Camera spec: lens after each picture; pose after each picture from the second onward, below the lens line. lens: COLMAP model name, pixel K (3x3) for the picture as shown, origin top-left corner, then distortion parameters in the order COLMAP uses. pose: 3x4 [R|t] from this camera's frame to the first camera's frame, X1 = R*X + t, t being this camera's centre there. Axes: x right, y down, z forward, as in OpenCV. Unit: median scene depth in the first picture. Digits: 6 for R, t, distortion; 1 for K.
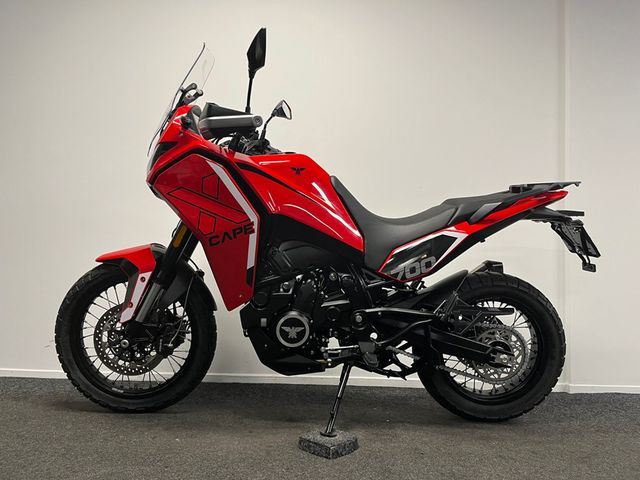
lens RADIAL K [[493.0, 0, 320.8], [0, 493.0, 236.3], [0, 0, 1]] dist [0.042004, -0.003156]
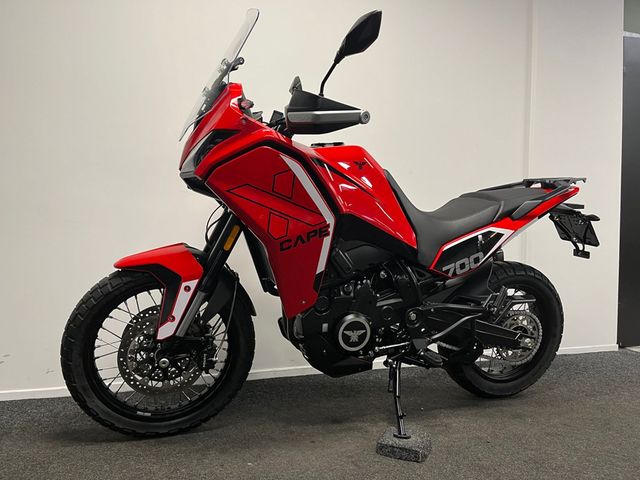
lens RADIAL K [[493.0, 0, 323.6], [0, 493.0, 242.0], [0, 0, 1]] dist [0.042004, -0.003156]
pose [[0.954086, -0.024430, 0.298535, -0.368965], [-0.005097, 0.995200, 0.097732, -0.074664], [-0.299490, -0.094766, 0.949382, 0.118097]]
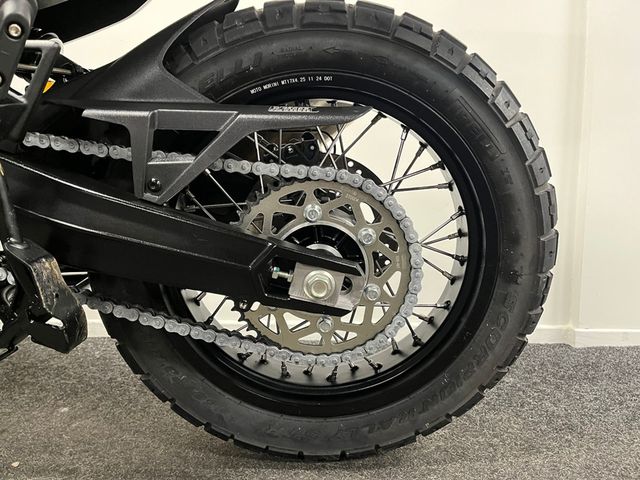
lens RADIAL K [[493.0, 0, 318.5], [0, 493.0, 239.5], [0, 0, 1]] dist [0.042004, -0.003156]
pose [[0.998520, -0.016862, -0.051709, 0.373760], [0.025375, 0.985344, 0.168683, 0.170860], [0.048107, -0.169745, 0.984313, 0.716483]]
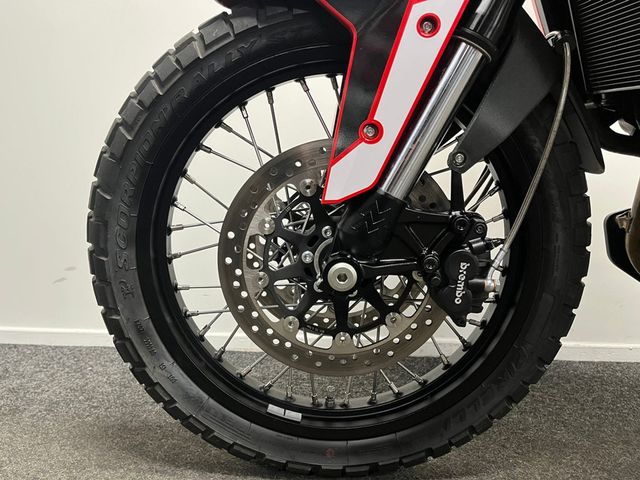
lens RADIAL K [[493.0, 0, 319.4], [0, 493.0, 240.3], [0, 0, 1]] dist [0.042004, -0.003156]
pose [[0.999991, 0.003794, 0.001684, -0.393802], [-0.003986, 0.990890, 0.134613, 0.153350], [-0.001158, -0.134618, 0.990897, 0.702633]]
